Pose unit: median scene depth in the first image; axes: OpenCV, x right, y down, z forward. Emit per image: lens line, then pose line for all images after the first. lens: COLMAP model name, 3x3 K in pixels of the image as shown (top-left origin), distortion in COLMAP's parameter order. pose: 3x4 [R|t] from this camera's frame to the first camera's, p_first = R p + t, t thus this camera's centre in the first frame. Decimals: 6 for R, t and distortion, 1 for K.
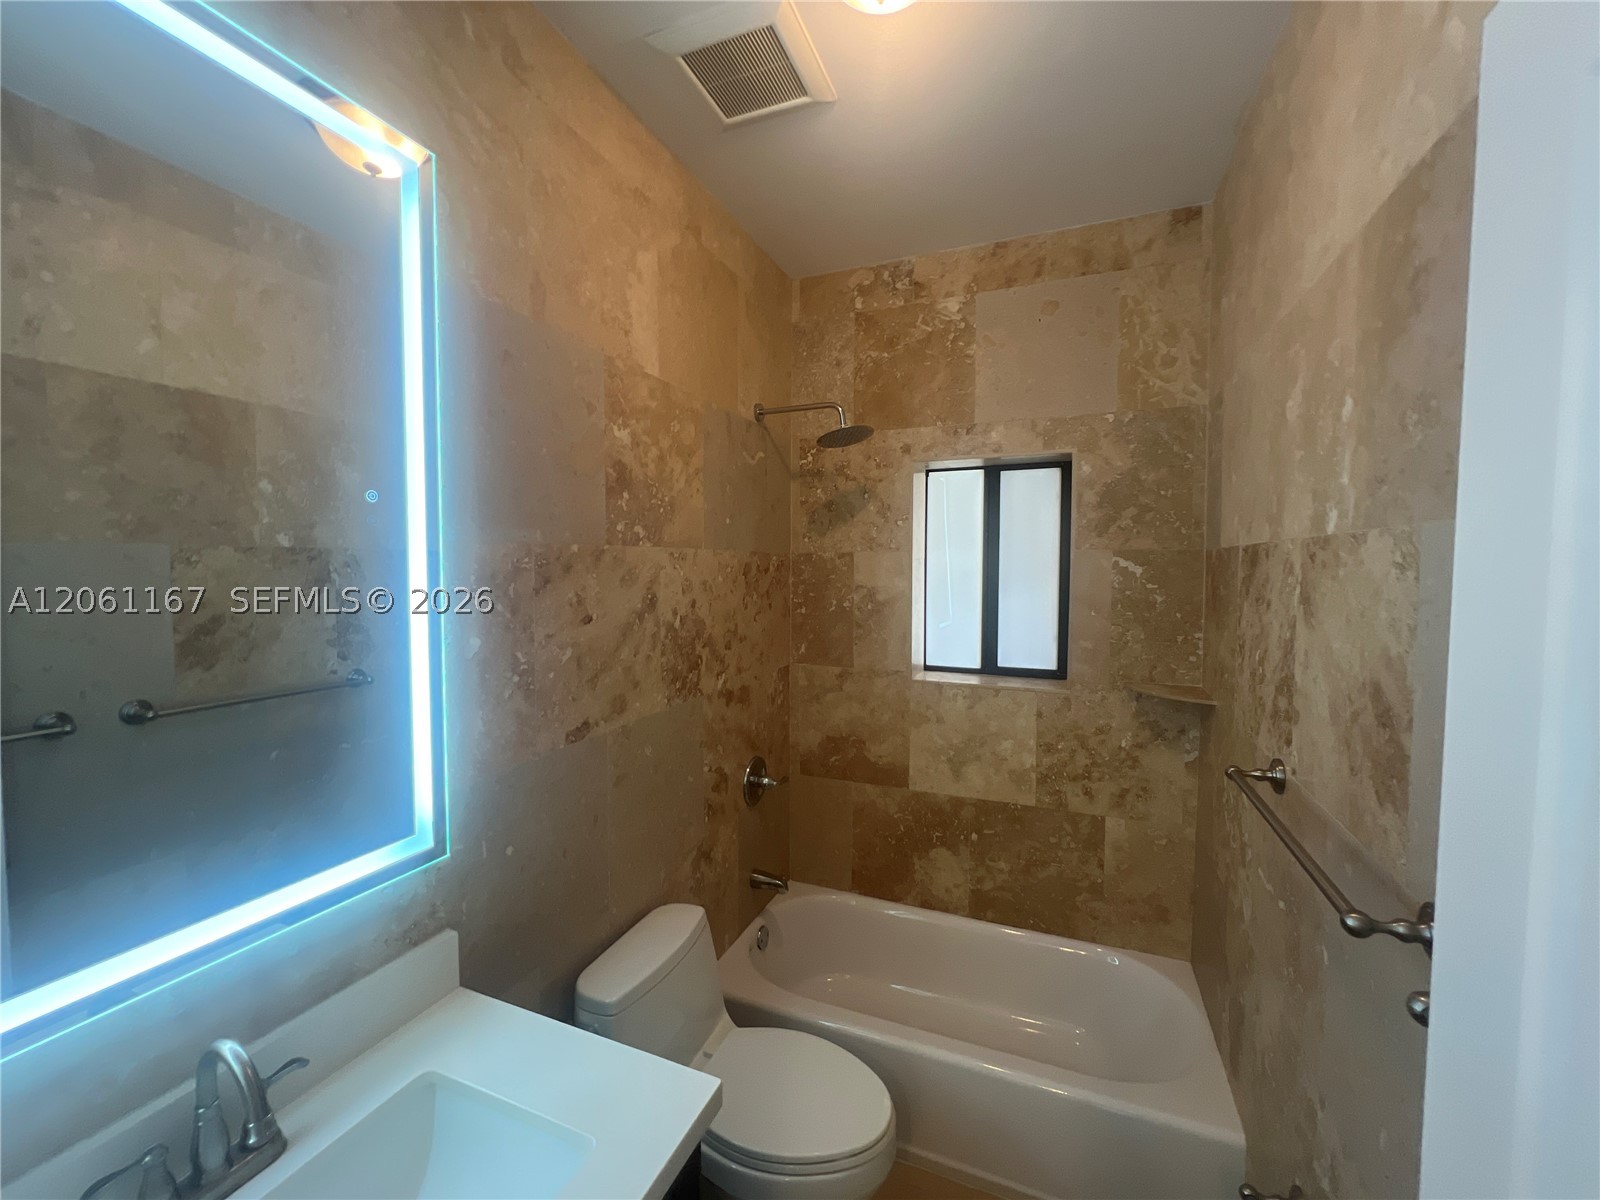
lens RADIAL K [[641.3, 0, 800.0], [0, 641.3, 600.0], [0, 0, 1]] dist [0.001058, 0.000136]
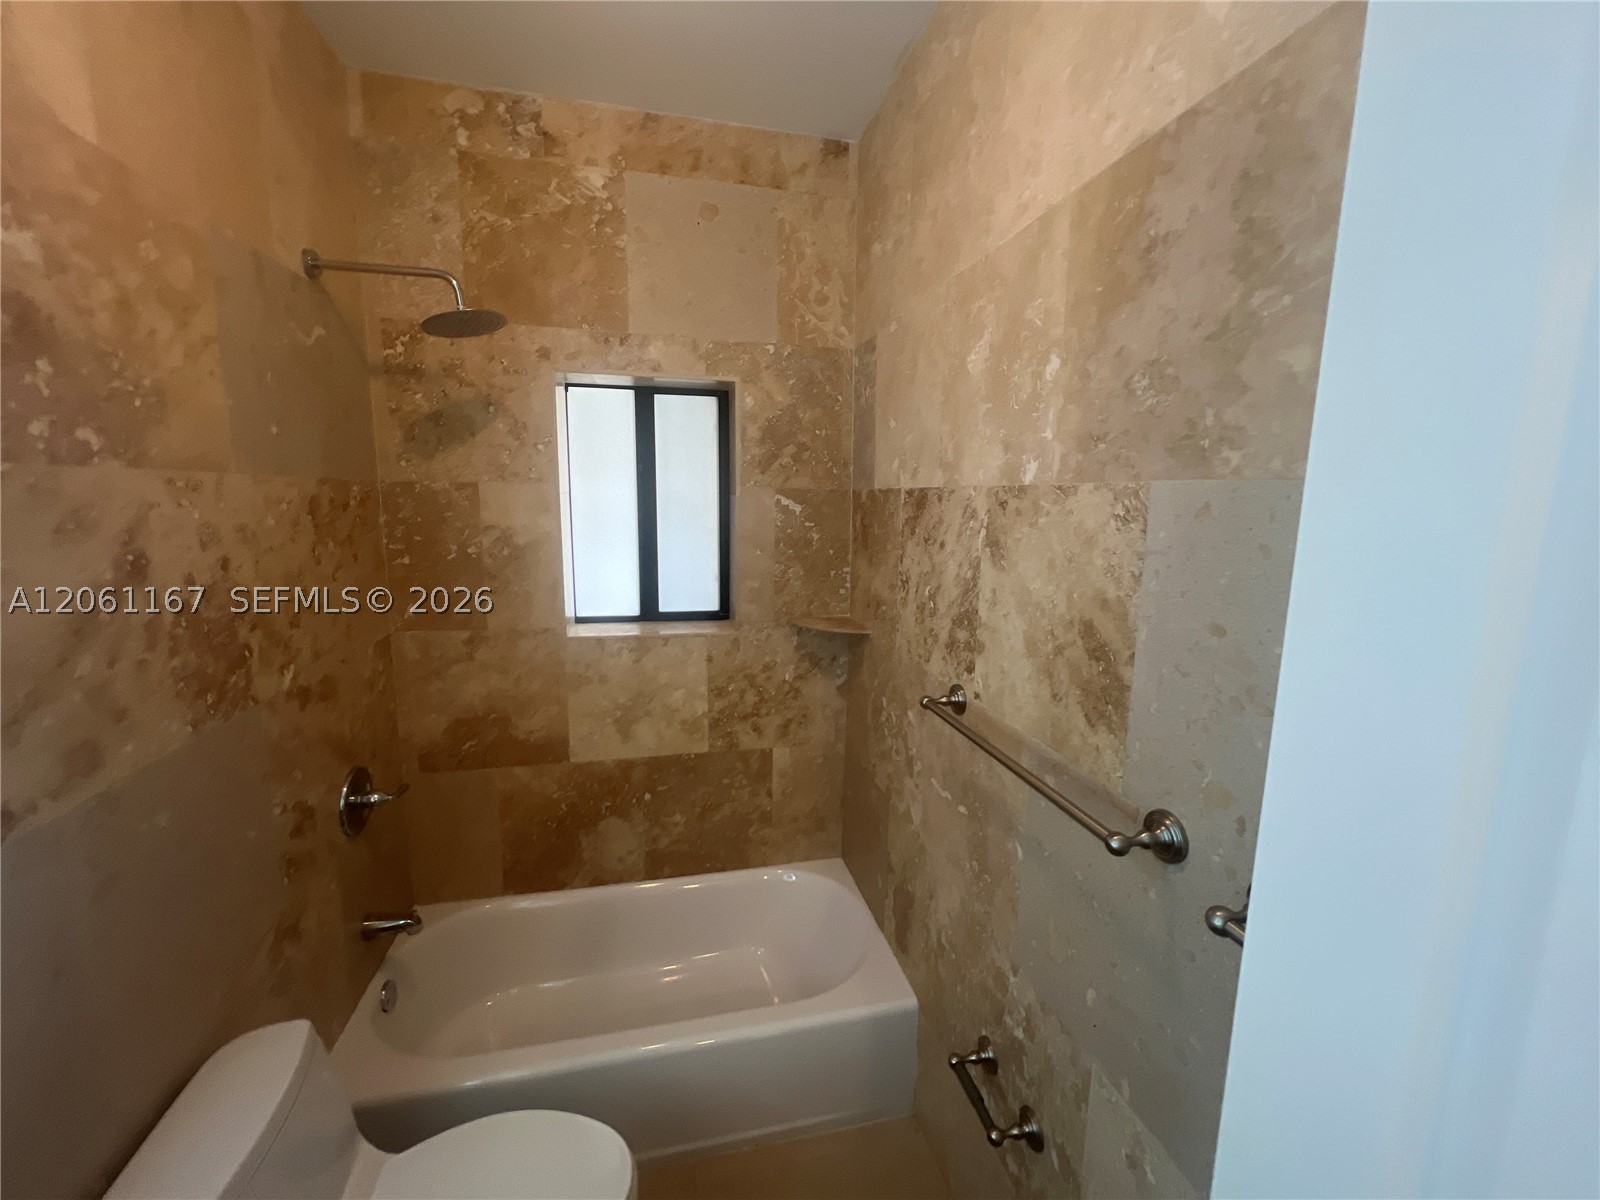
lens RADIAL K [[641.8, 0, 800.0], [0, 641.8, 600.0], [0, 0, 1]] dist [-0.000385, 0.000436]
pose [[0.813288, -0.080268, 0.576299, -0.070371], [0.016307, 0.993194, 0.115321, -0.020208], [-0.581633, -0.084391, 0.809062, 0.165917]]
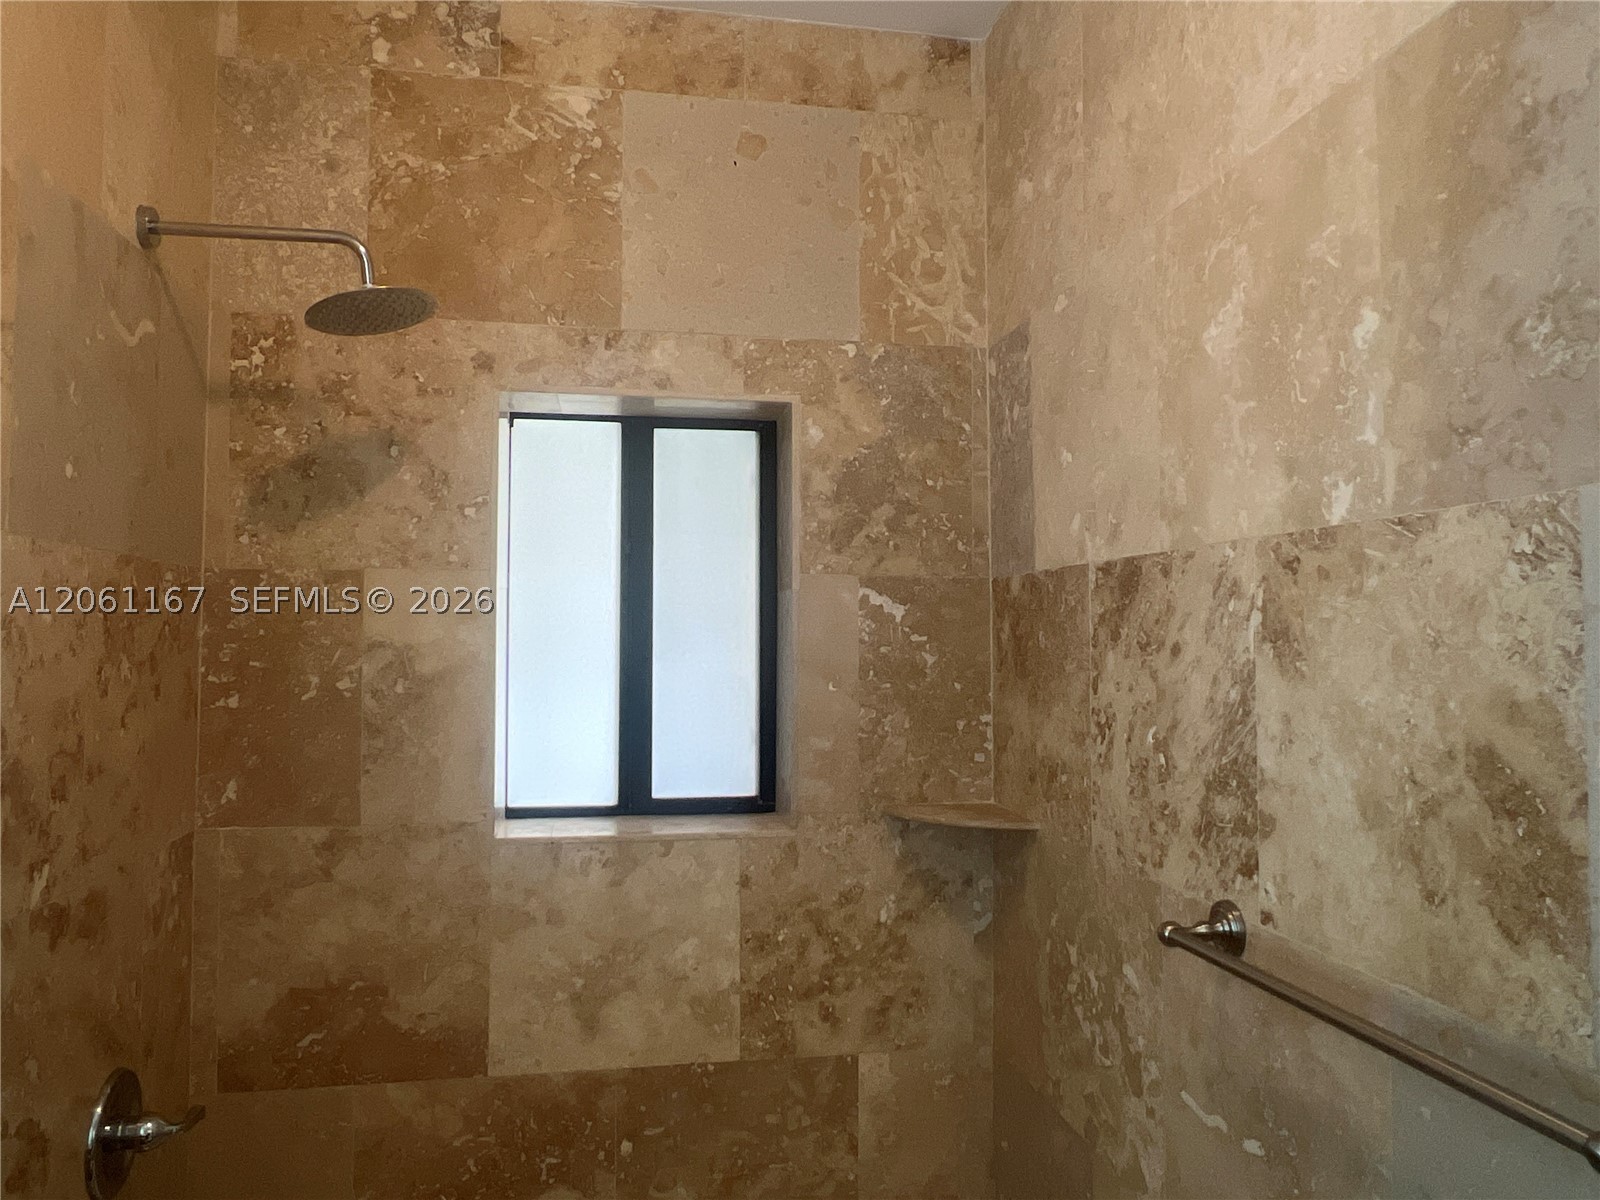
lens RADIAL K [[1141.5, 0, 800.0], [0, 1141.5, 600.0], [0, 0, 1]] dist [0.002227, -0.004208]
pose [[0.840052, 0.020866, 0.542105, -0.117175], [0.026292, 0.996520, -0.079099, 0.024138], [-0.541869, 0.080701, 0.836580, 0.180310]]
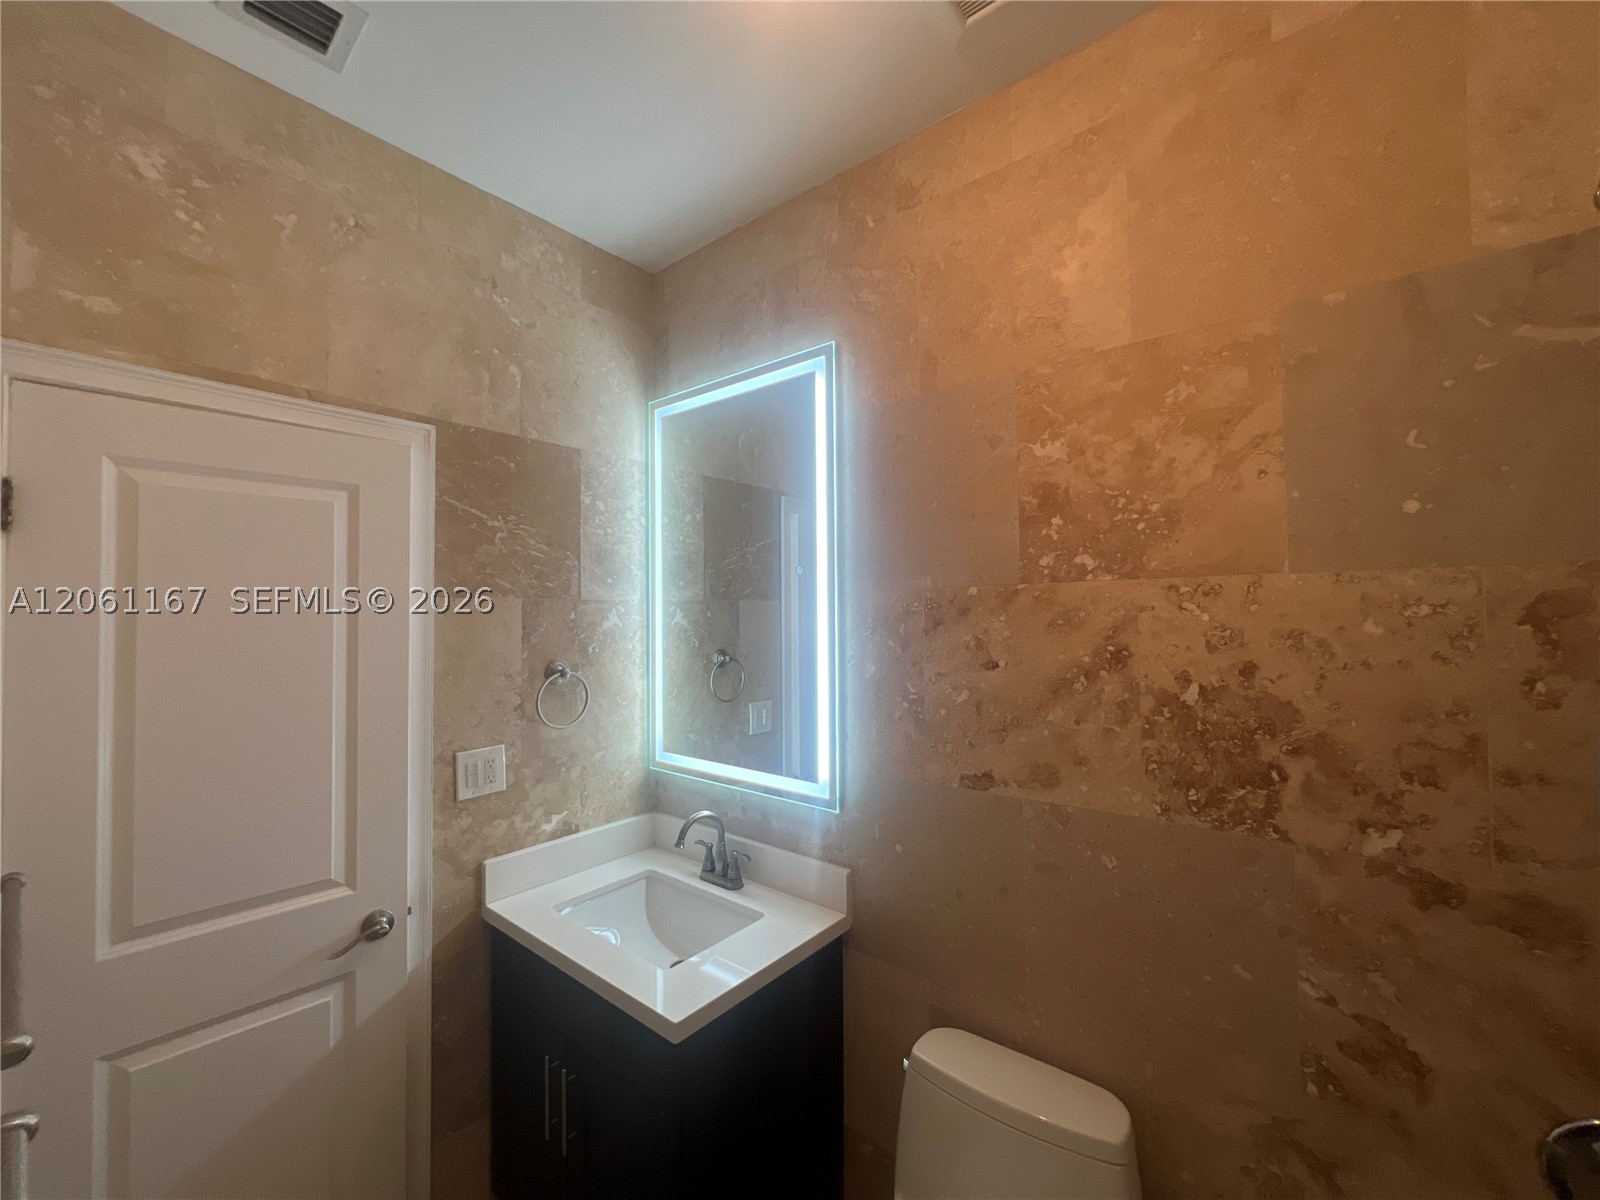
lens RADIAL K [[641.3, 0, 800.0], [0, 641.3, 600.0], [0, 0, 1]] dist [0.001058, 0.000136]
pose [[-0.286843, -0.018910, -0.957791, 0.476144], [-0.041120, 0.999127, -0.007411, -0.034120], [0.957095, 0.037258, -0.287370, 0.729408]]
